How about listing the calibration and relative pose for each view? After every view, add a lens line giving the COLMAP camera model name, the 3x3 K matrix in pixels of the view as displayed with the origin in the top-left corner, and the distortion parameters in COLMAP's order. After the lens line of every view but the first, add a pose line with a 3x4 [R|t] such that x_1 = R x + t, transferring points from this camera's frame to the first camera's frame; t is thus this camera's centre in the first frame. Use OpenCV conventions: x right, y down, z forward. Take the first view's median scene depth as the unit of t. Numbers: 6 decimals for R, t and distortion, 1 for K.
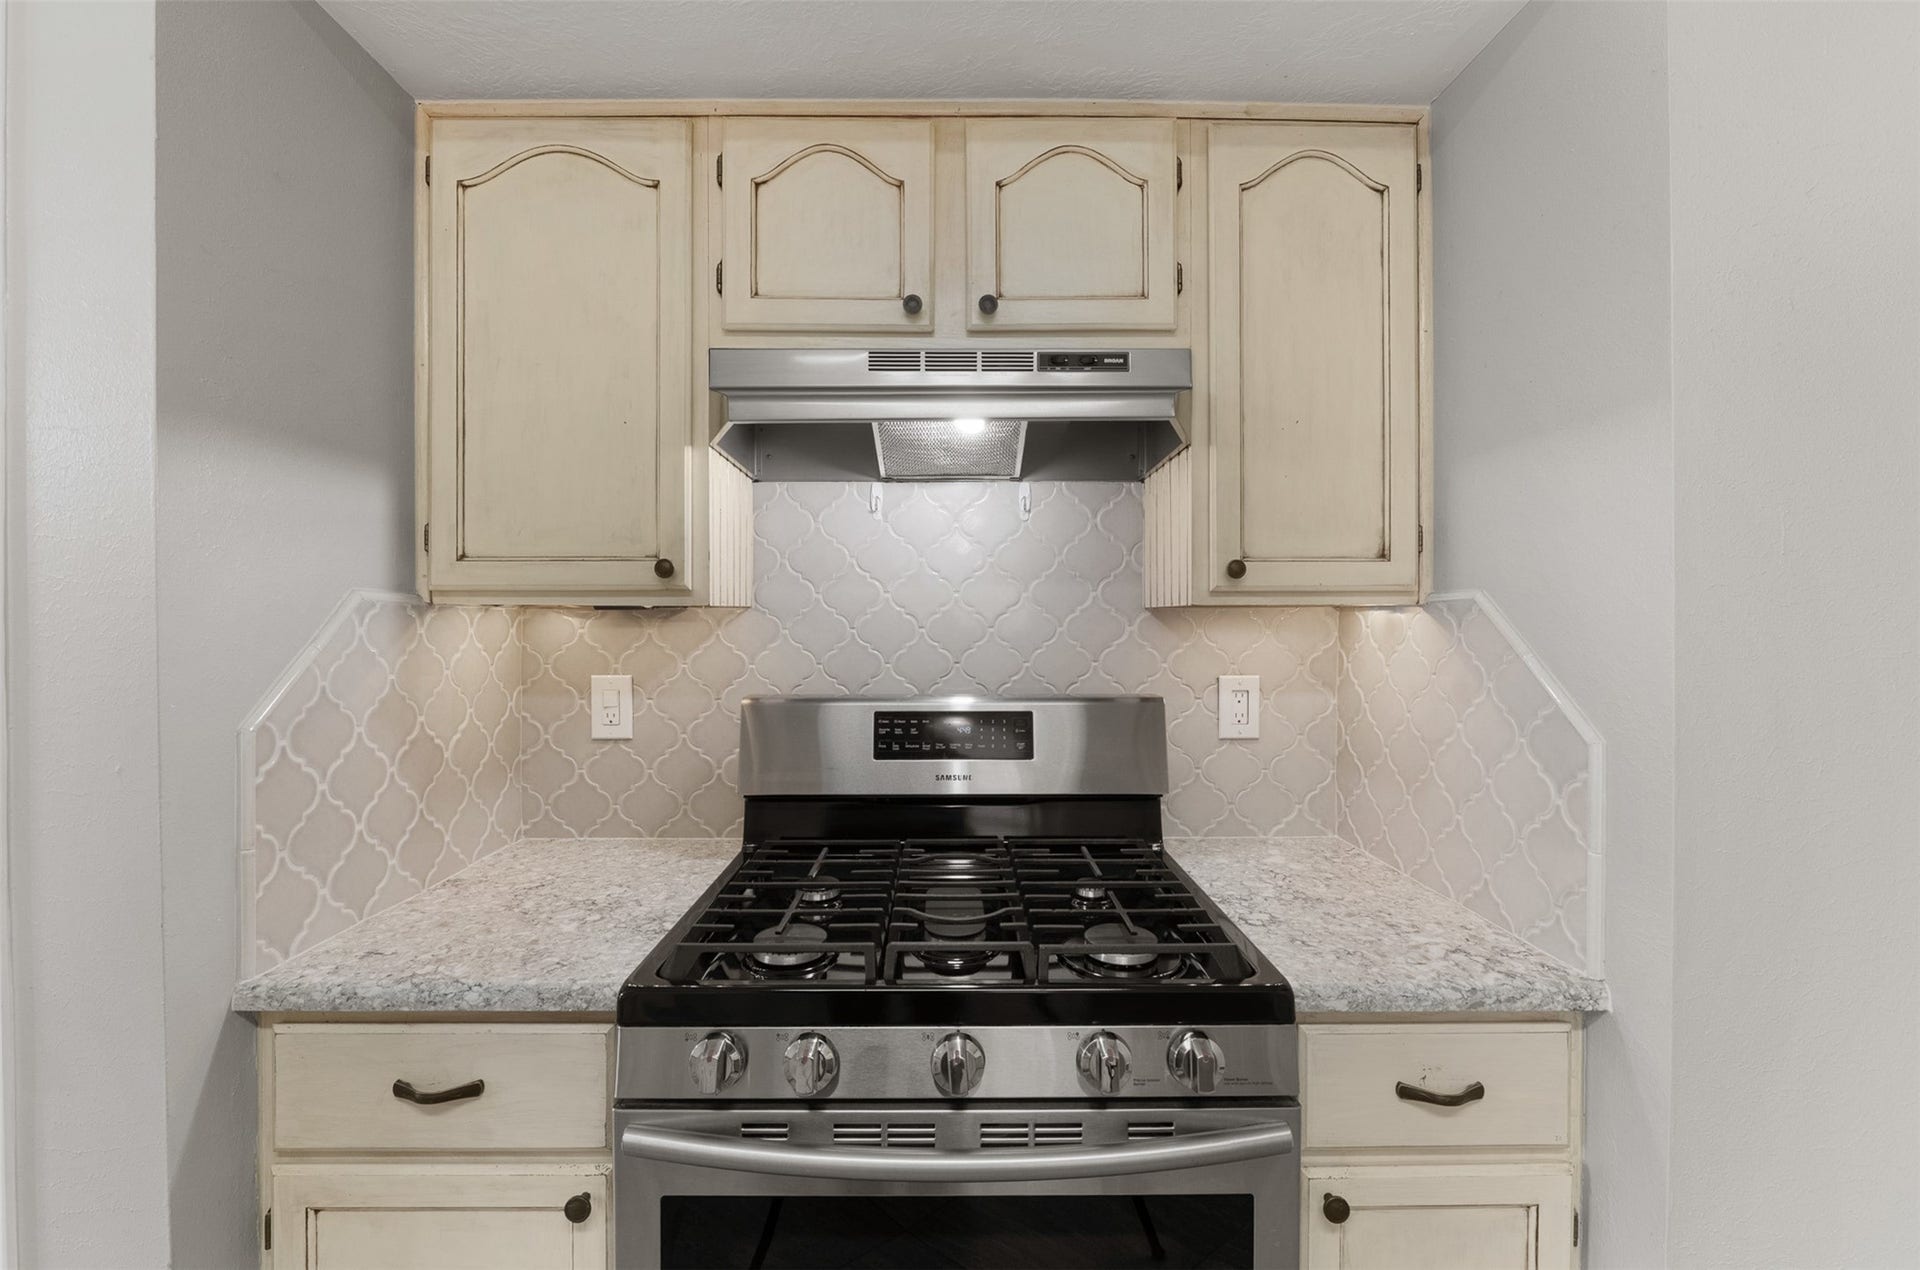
lens RADIAL K [[811.4, 0, 960.0], [0, 811.4, 635.0], [0, 0, 1]] dist [-0.010674, 0.000214]
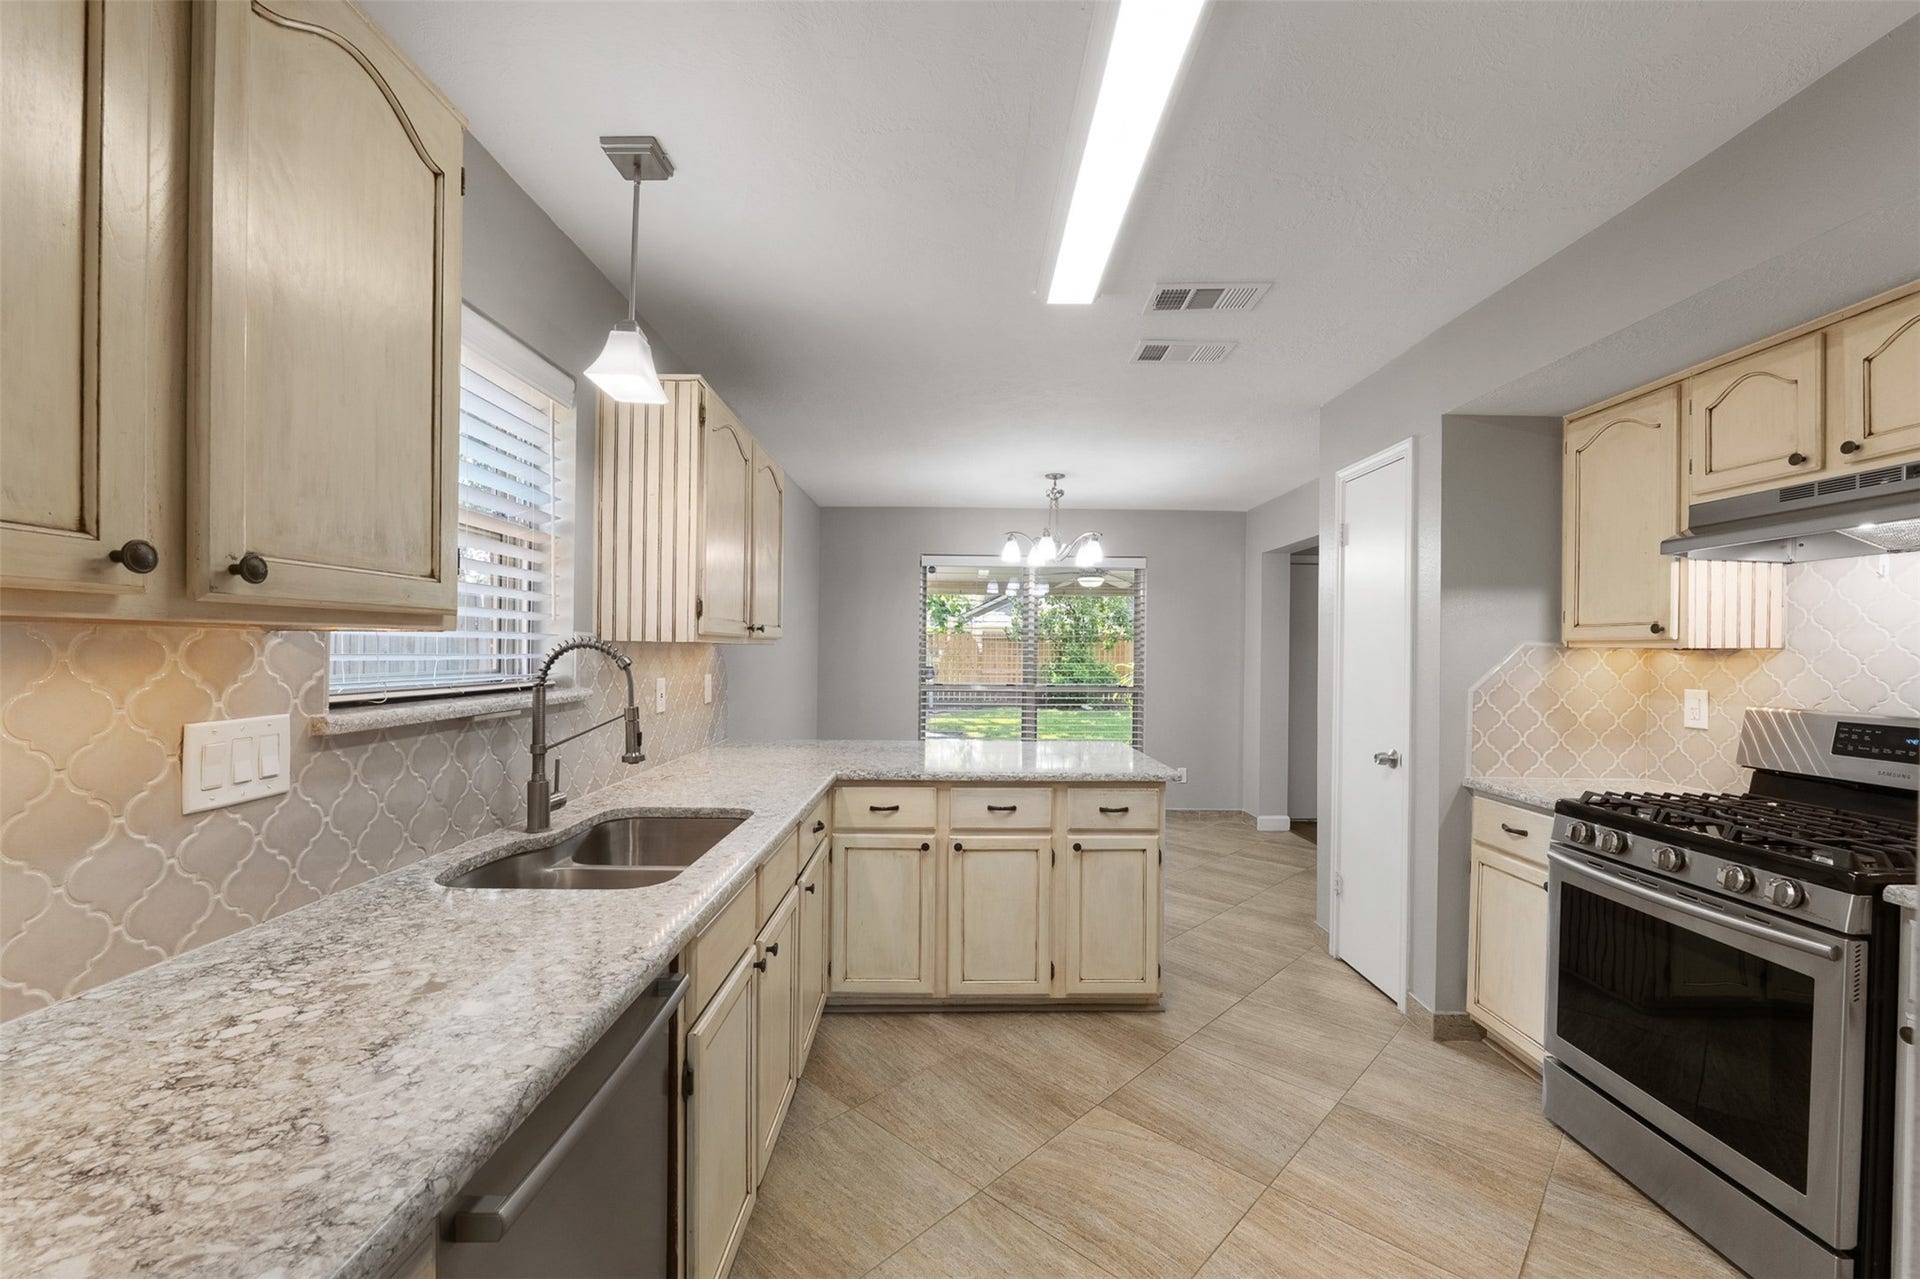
lens RADIAL K [[799.2, 0, 966.0], [0, 799.2, 624.9], [0, 0, 1]] dist [-0.012267, -0.000185]
pose [[0.019687, -0.029502, -0.999371, 1.437442], [-0.030690, 0.999076, -0.030098, 0.015118], [0.999335, 0.031263, 0.018763, -0.648655]]
